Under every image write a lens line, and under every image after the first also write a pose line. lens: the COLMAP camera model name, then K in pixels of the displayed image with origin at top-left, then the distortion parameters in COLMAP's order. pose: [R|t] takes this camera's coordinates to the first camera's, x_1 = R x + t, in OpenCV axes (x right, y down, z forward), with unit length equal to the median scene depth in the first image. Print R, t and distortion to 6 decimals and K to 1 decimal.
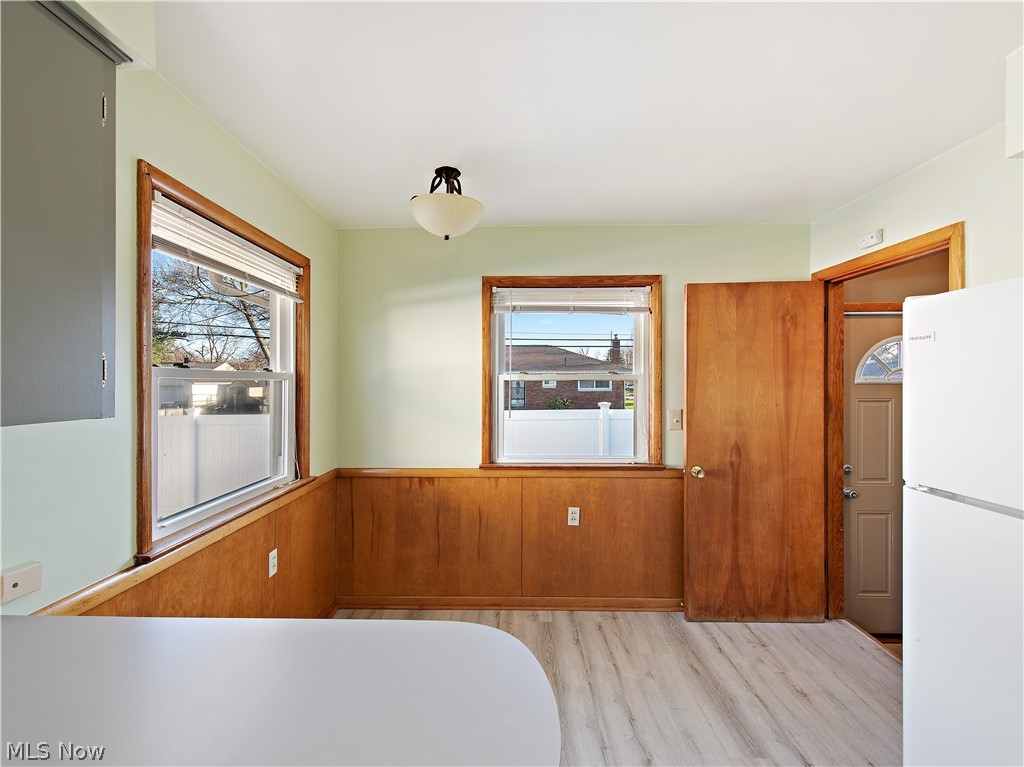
lens RADIAL K [[451.0, 0, 501.5], [0, 451.0, 378.7], [0, 0, 1]] dist [0.009320, -0.001322]
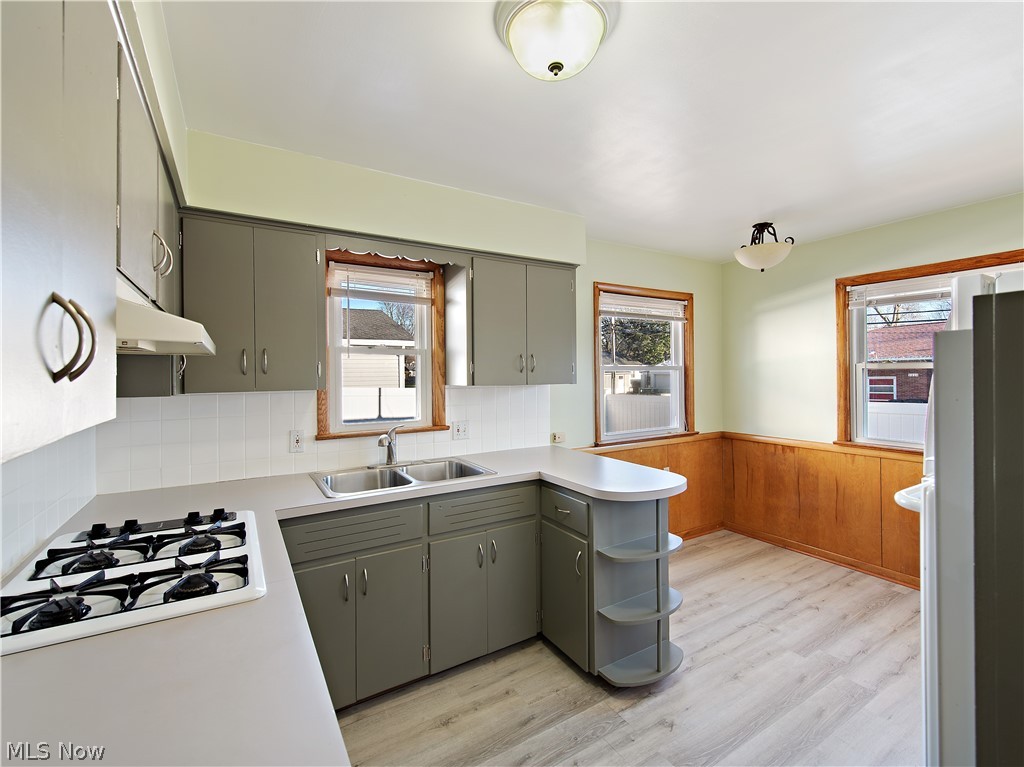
lens RADIAL K [[449.6, 0, 512.3], [0, 449.6, 371.6], [0, 0, 1]] dist [0.000795, -0.000372]
pose [[0.537382, -0.006150, -0.843316, 0.484759], [0.015453, 0.999877, 0.002556, -0.005106], [0.843197, -0.014405, 0.537411, -0.327501]]
